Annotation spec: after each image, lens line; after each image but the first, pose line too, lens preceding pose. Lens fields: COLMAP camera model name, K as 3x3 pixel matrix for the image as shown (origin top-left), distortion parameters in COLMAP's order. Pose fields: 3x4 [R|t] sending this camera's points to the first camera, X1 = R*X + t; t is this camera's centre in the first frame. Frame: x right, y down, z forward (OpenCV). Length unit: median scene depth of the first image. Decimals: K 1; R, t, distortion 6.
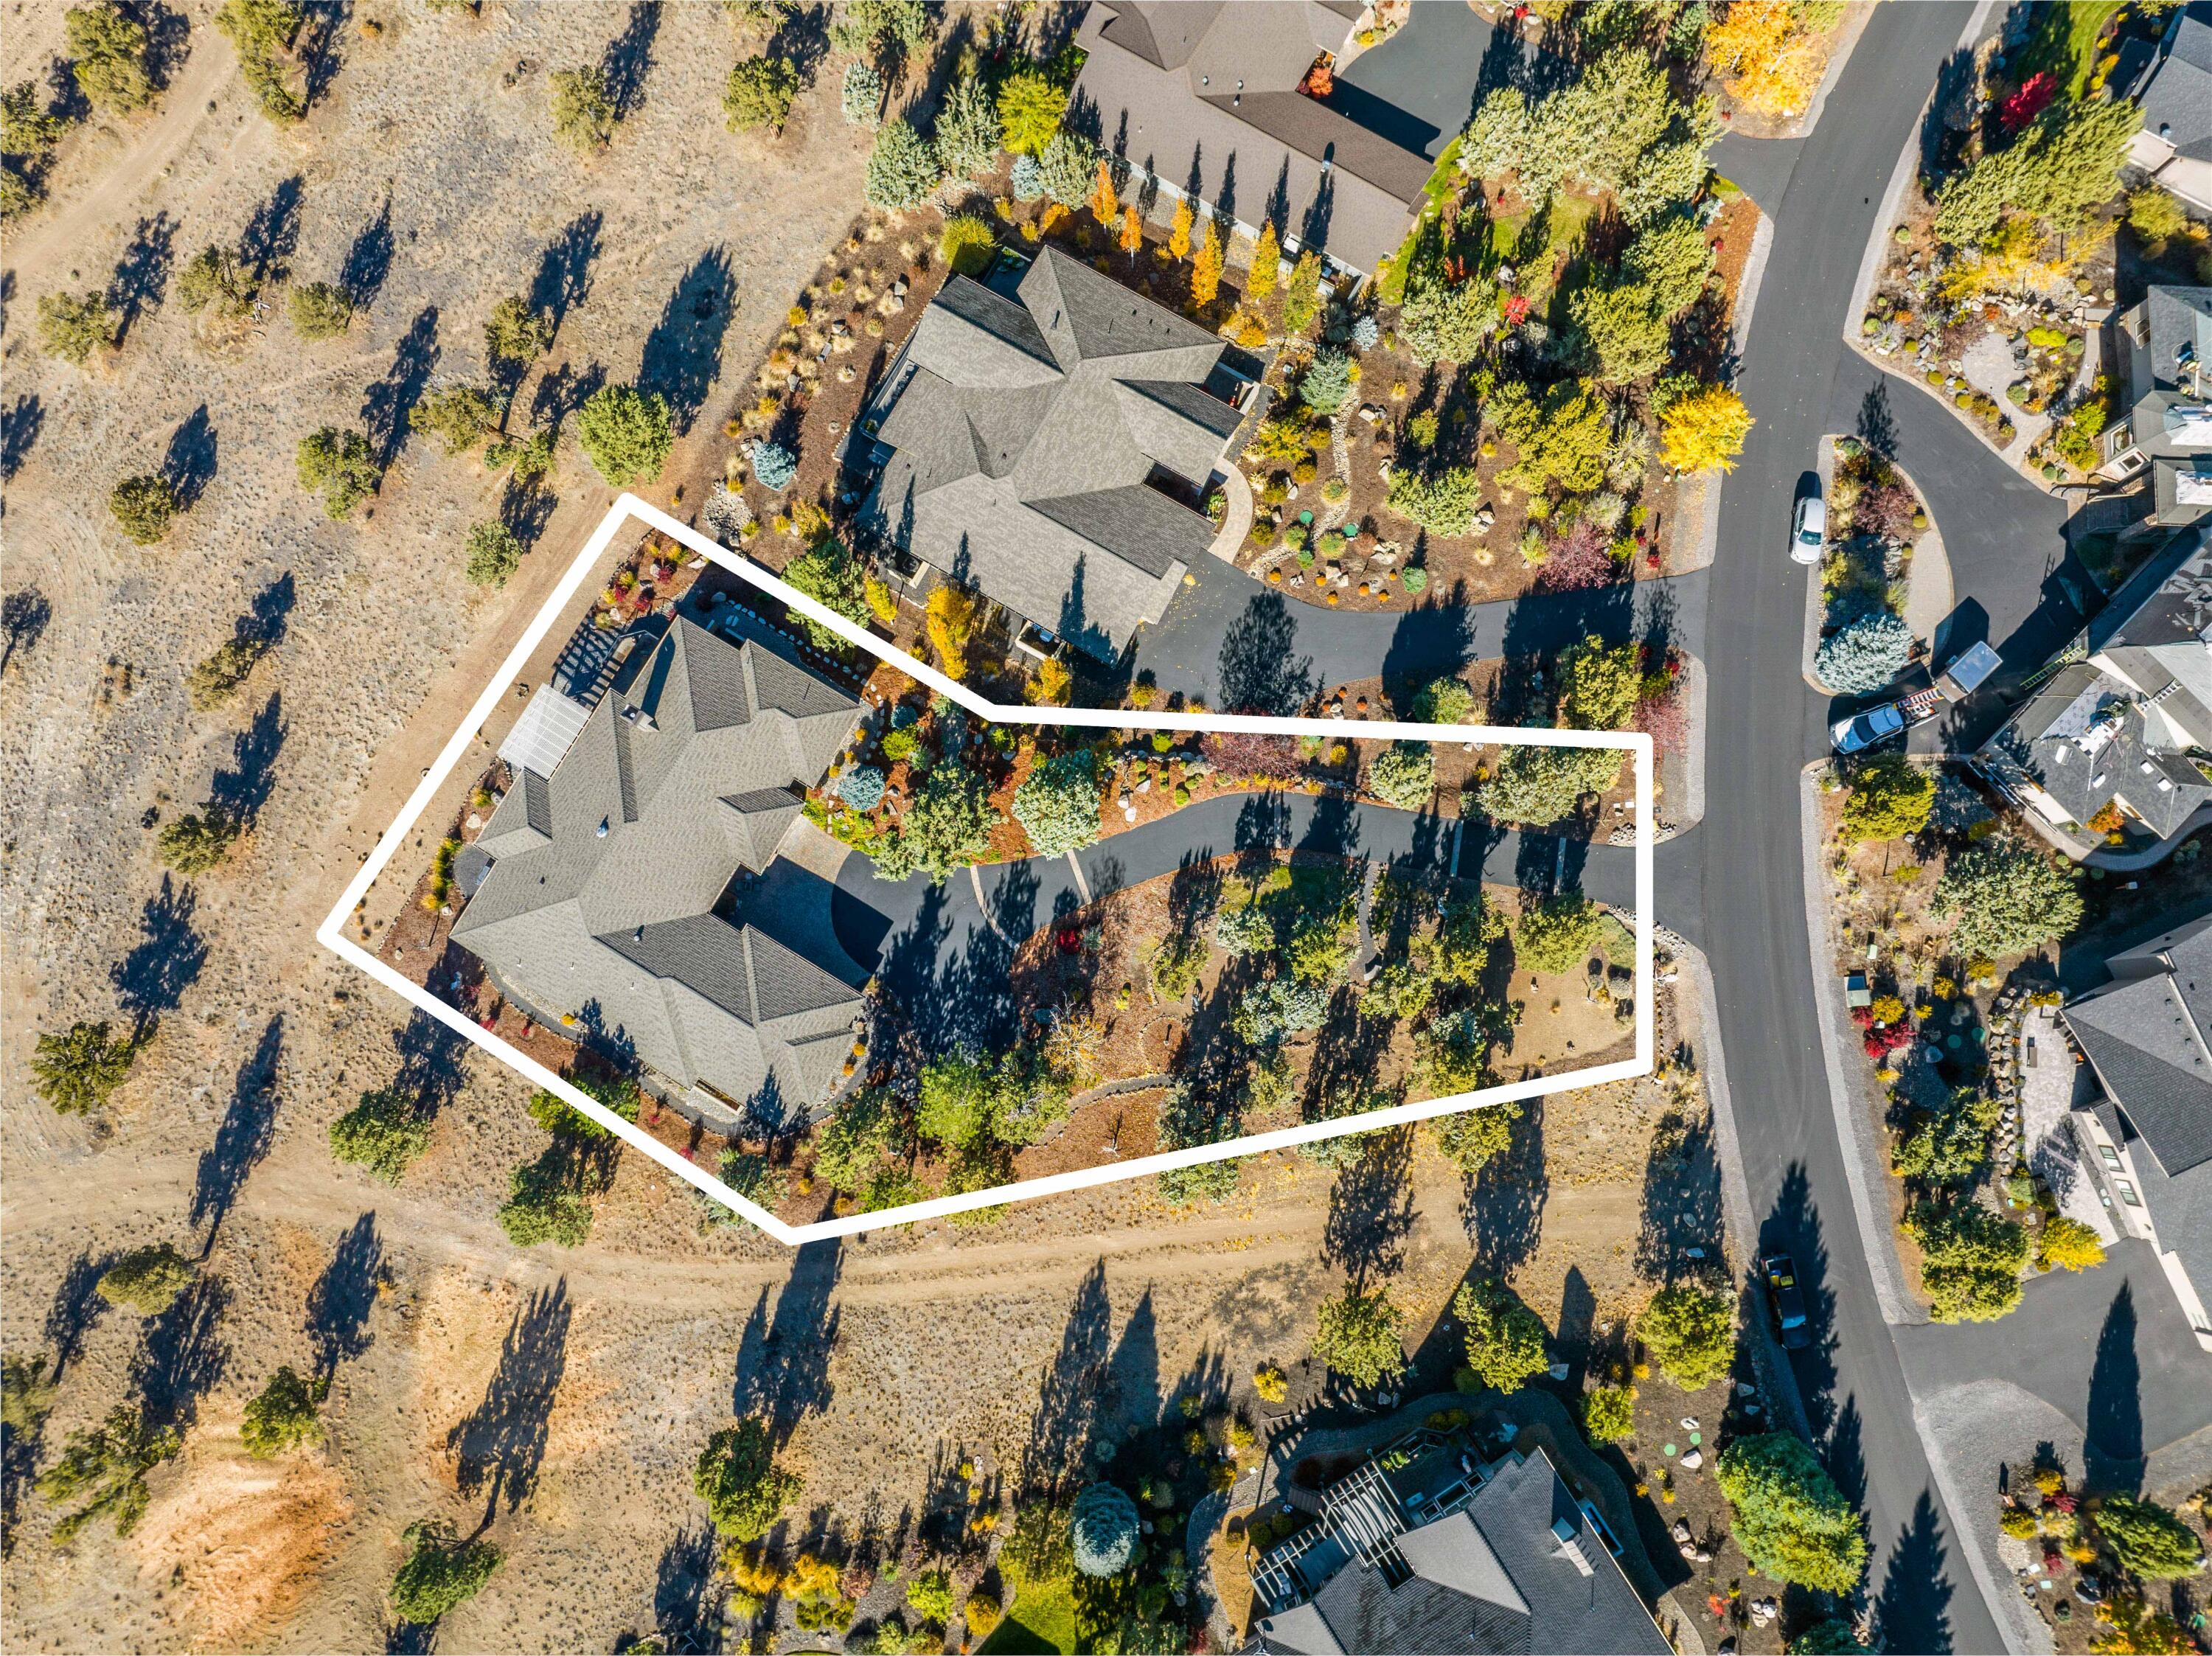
lens RADIAL K [[1592.2, 0, 1116.1], [0, 1592.2, 825.2], [0, 0, 1]] dist [-0.042428, 0.000502]
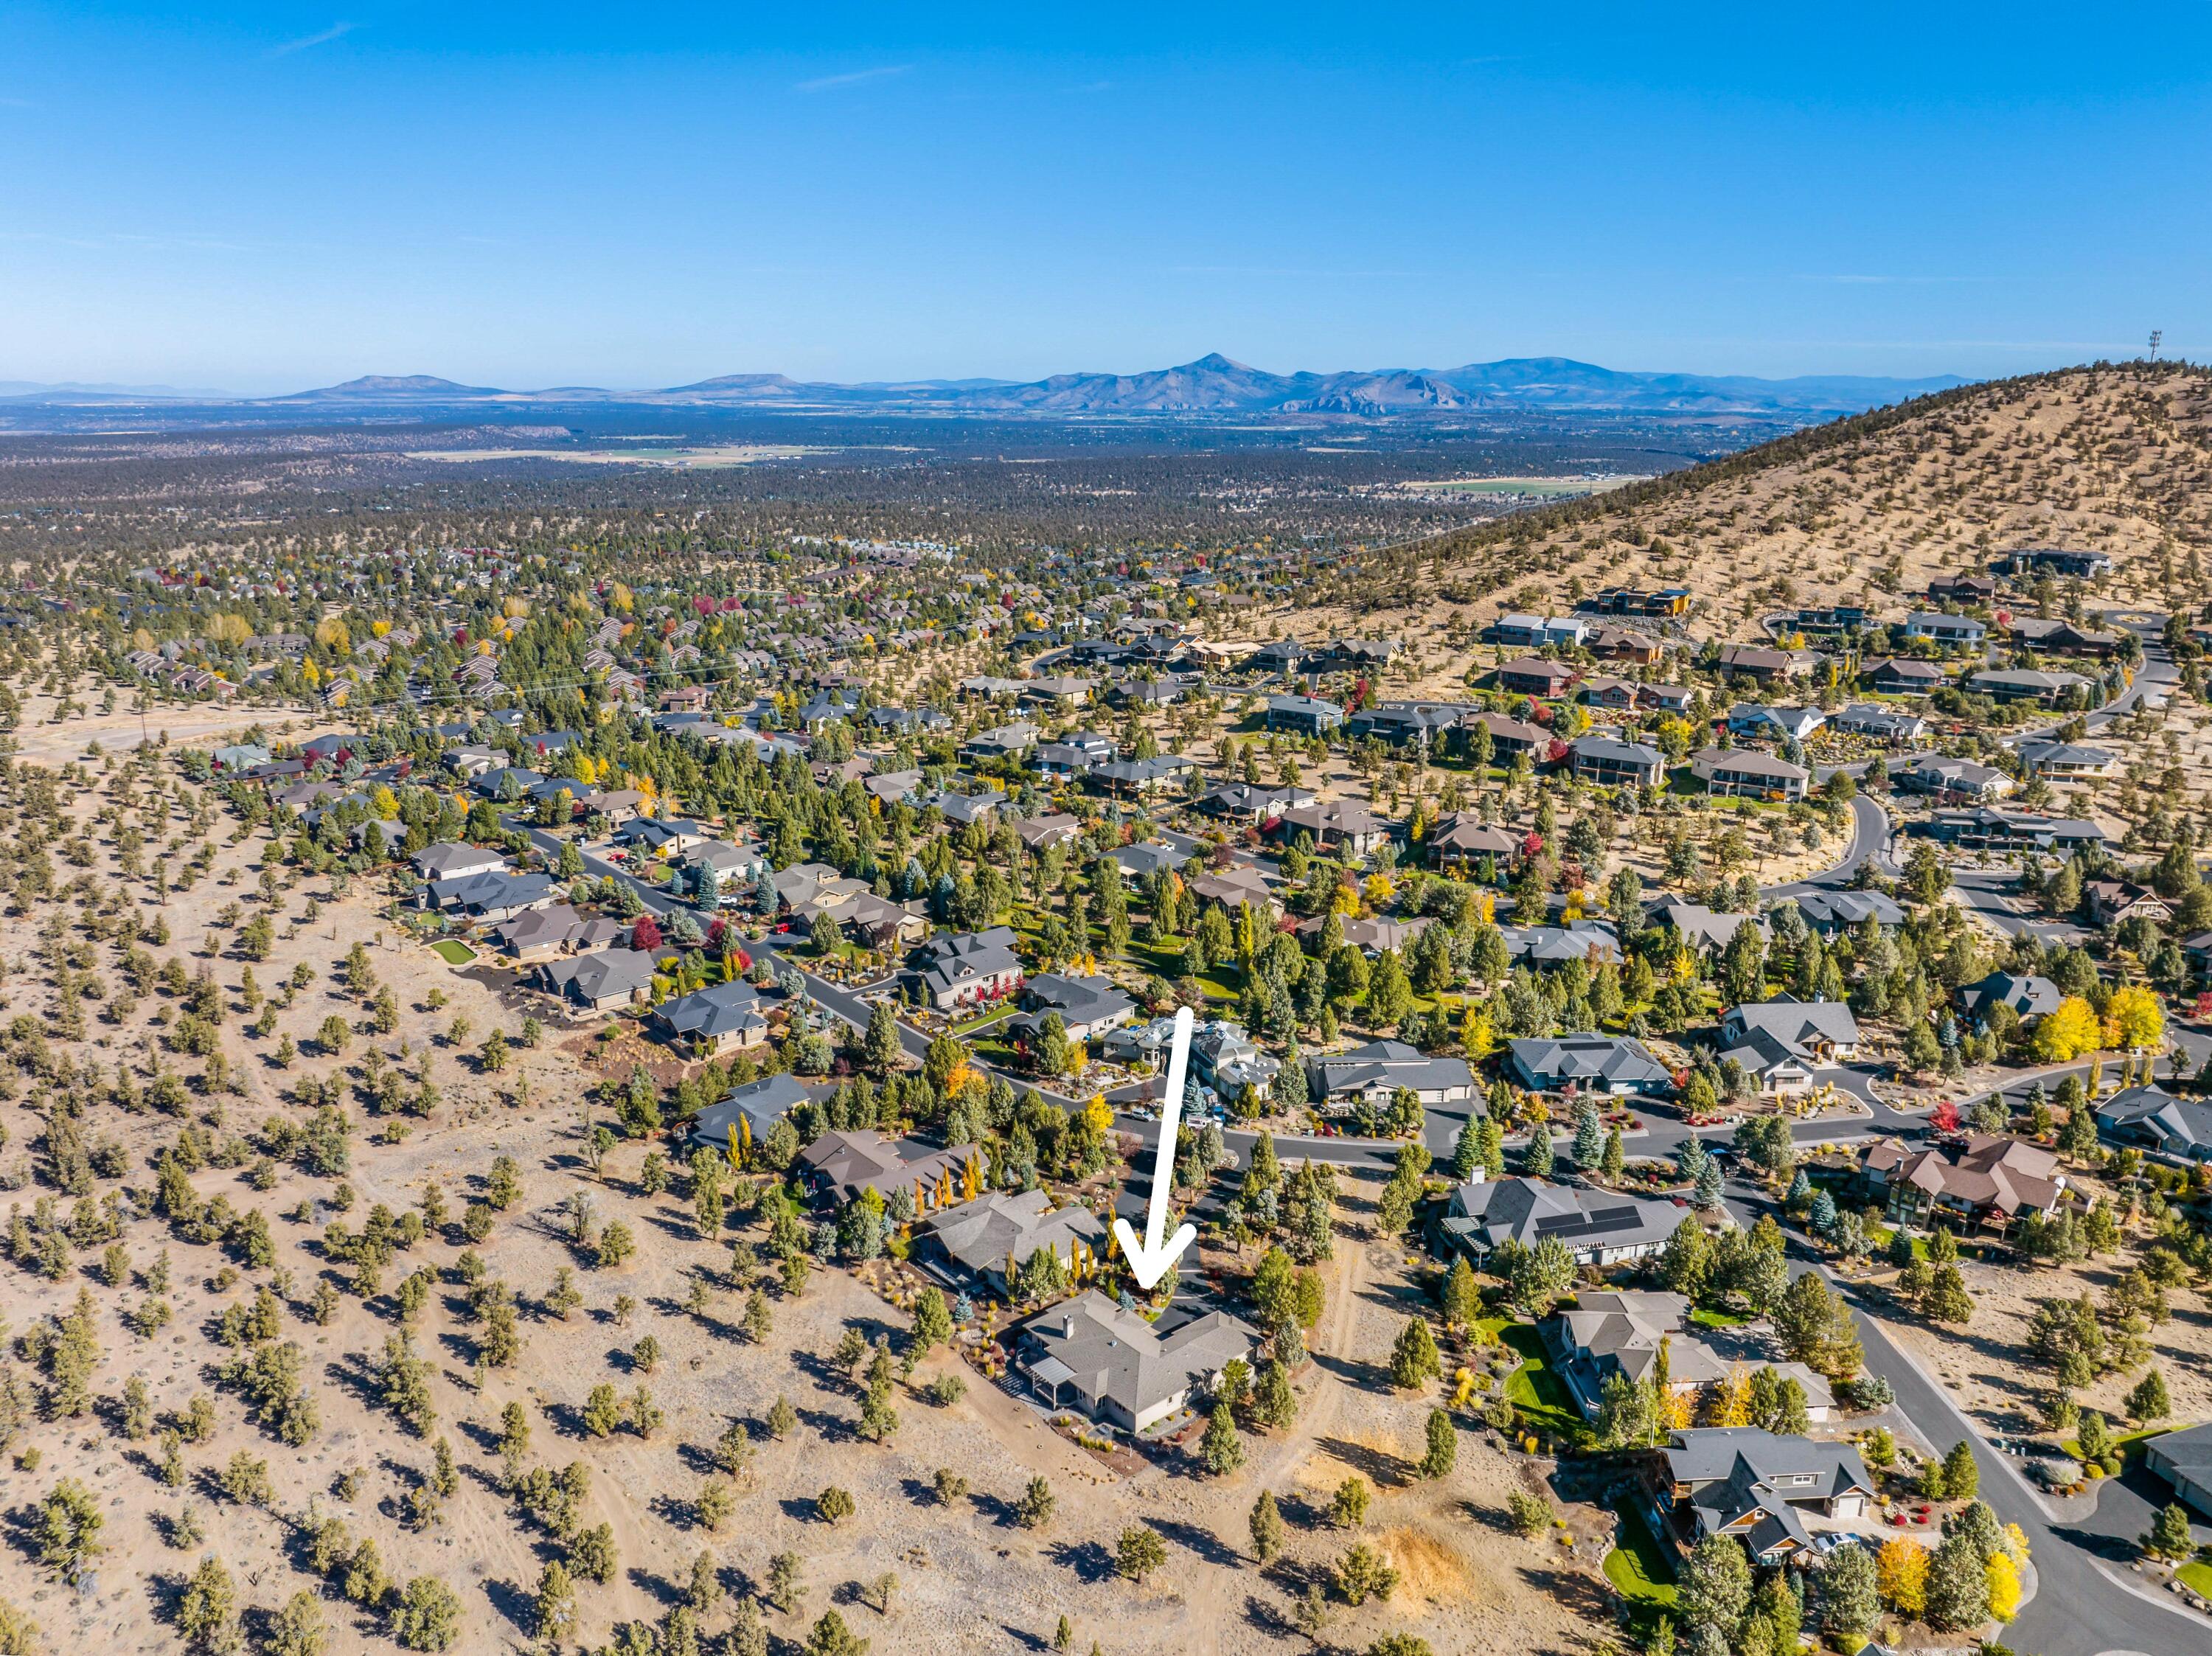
lens RADIAL K [[1608.4, 0, 1106.0], [0, 1608.4, 828.0], [0, 0, 1]] dist [-0.040582, -0.005781]
pose [[0.325556, -0.234019, 0.916105, -2.056583], [0.934403, 0.227782, -0.273871, 0.408908], [-0.144581, 0.945172, 0.292824, -0.285147]]
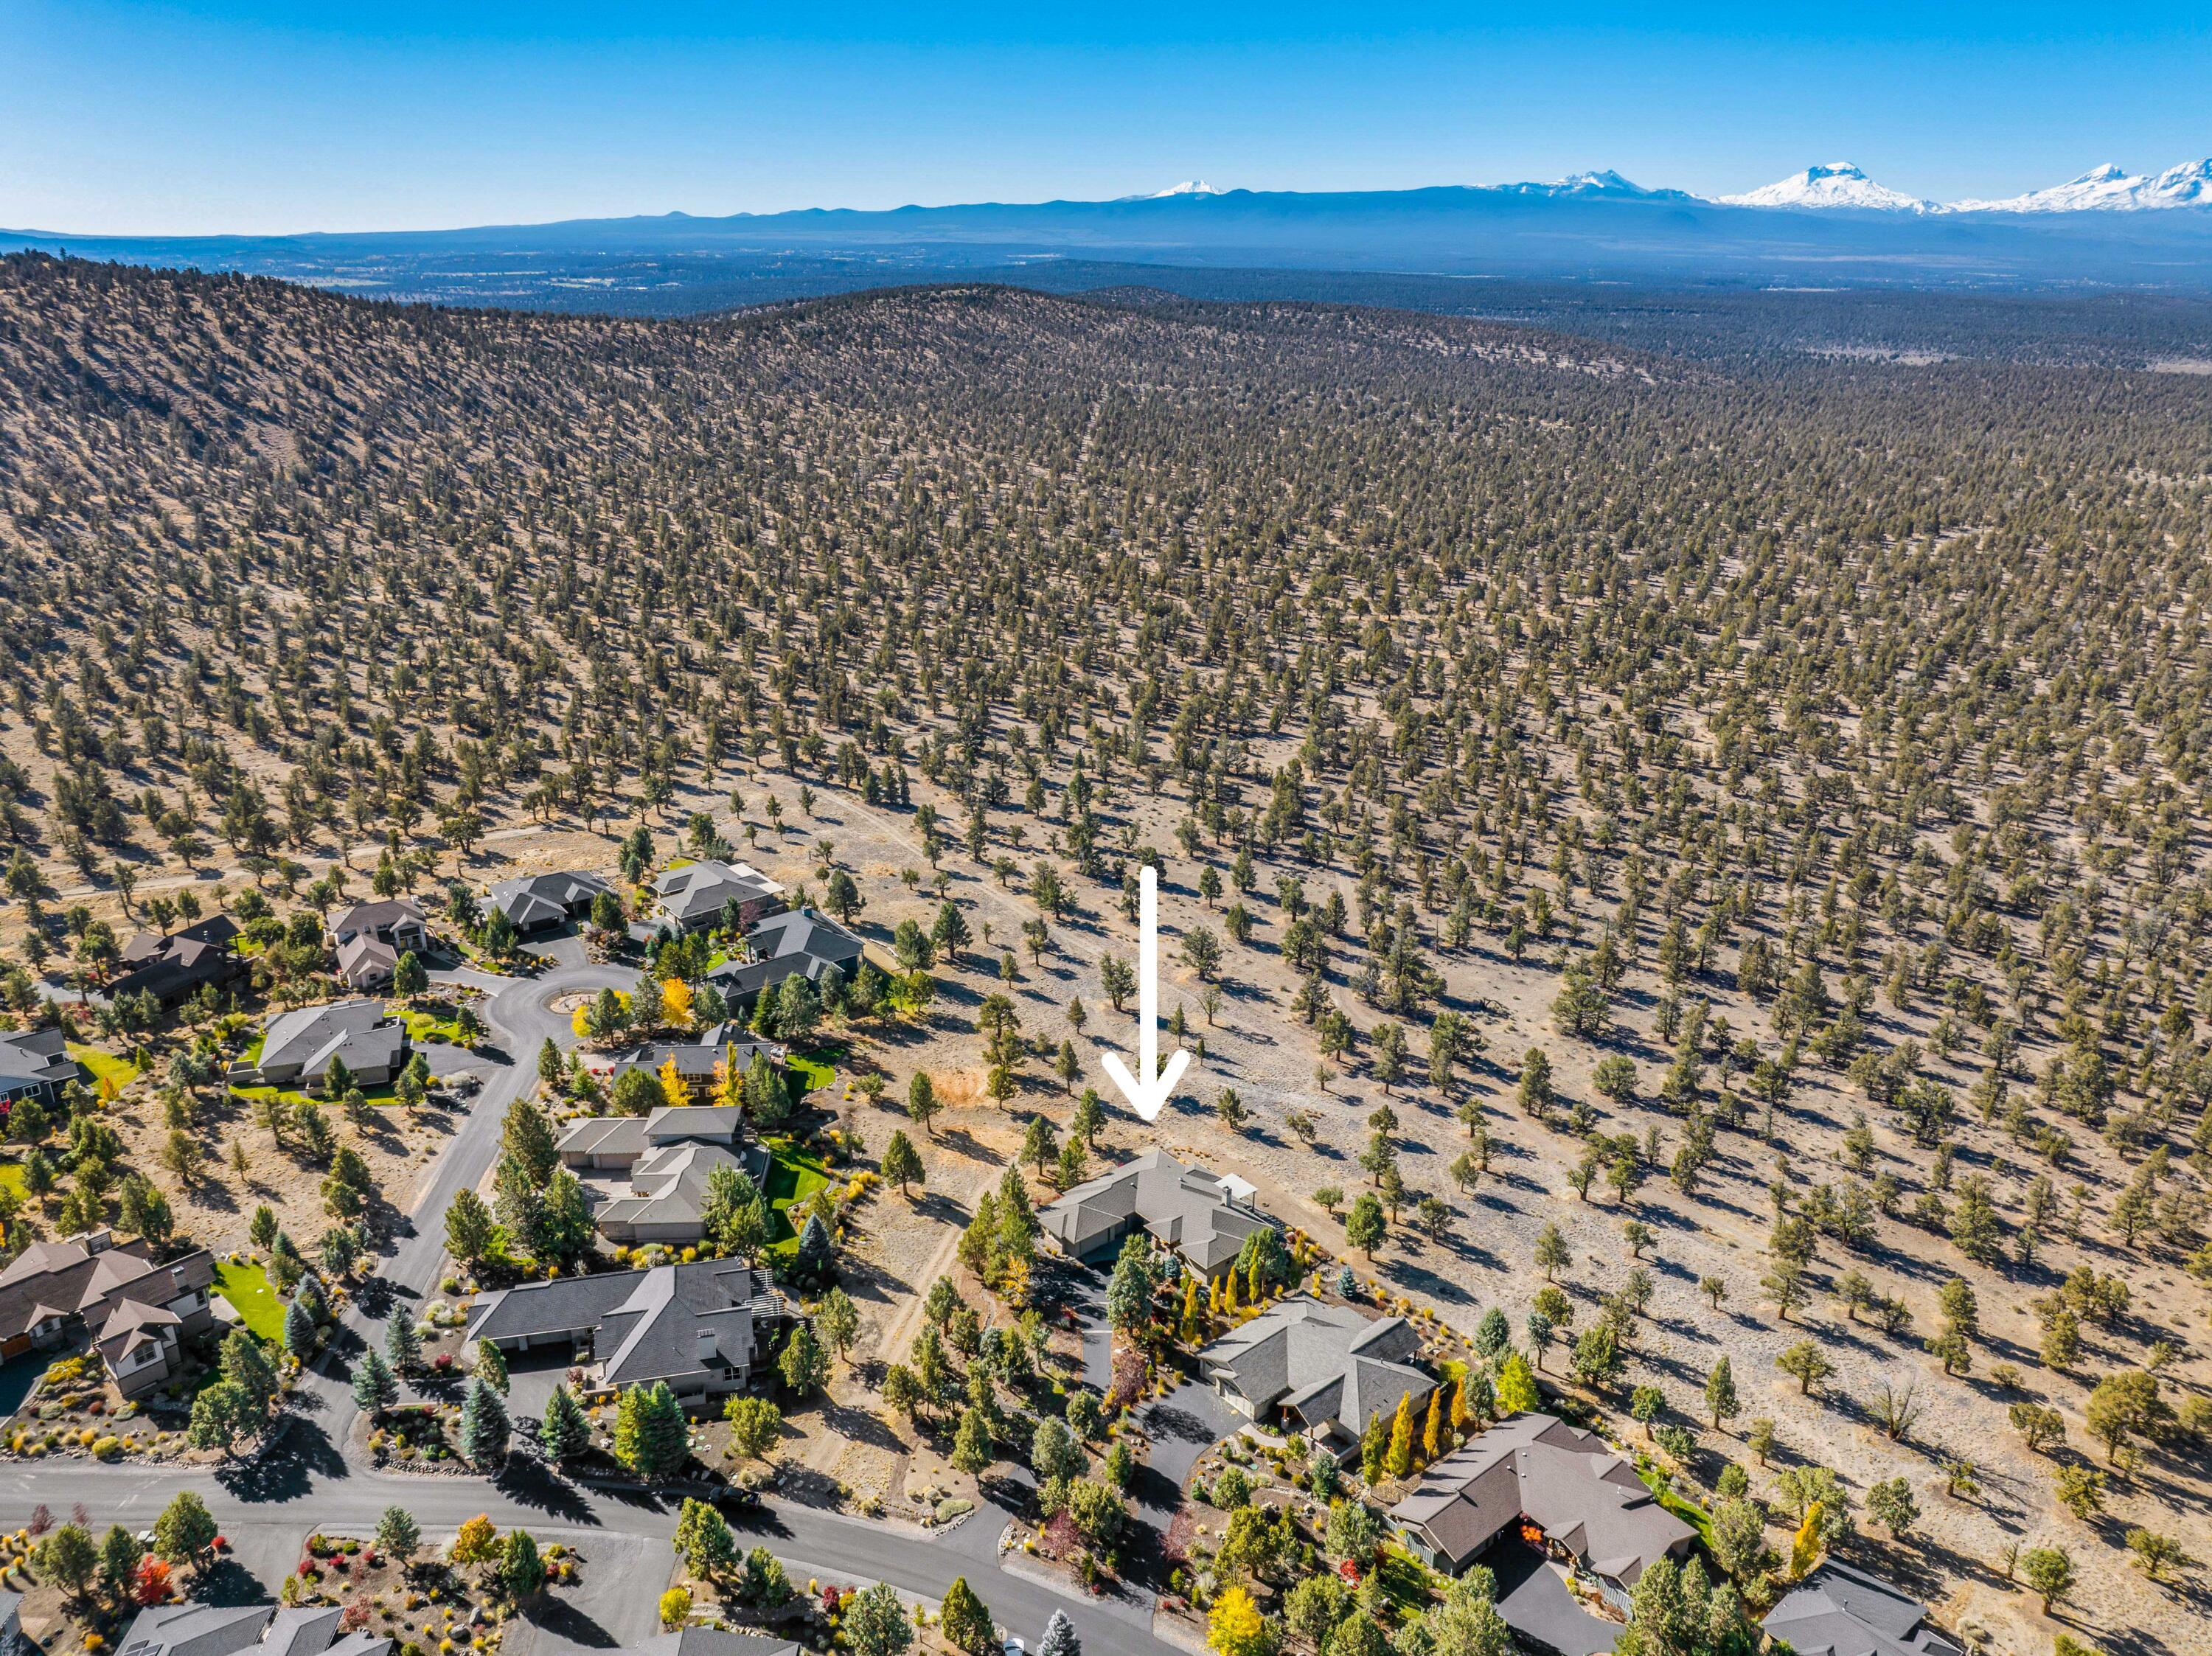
lens RADIAL K [[1608.4, 0, 1106.0], [0, 1608.4, 828.0], [0, 0, 1]] dist [-0.040582, -0.005781]
pose [[-0.328119, 0.341046, -0.880923, 1.498202], [-0.935484, 0.012185, 0.353159, -0.683162], [0.131177, 0.939968, 0.315045, -0.208542]]
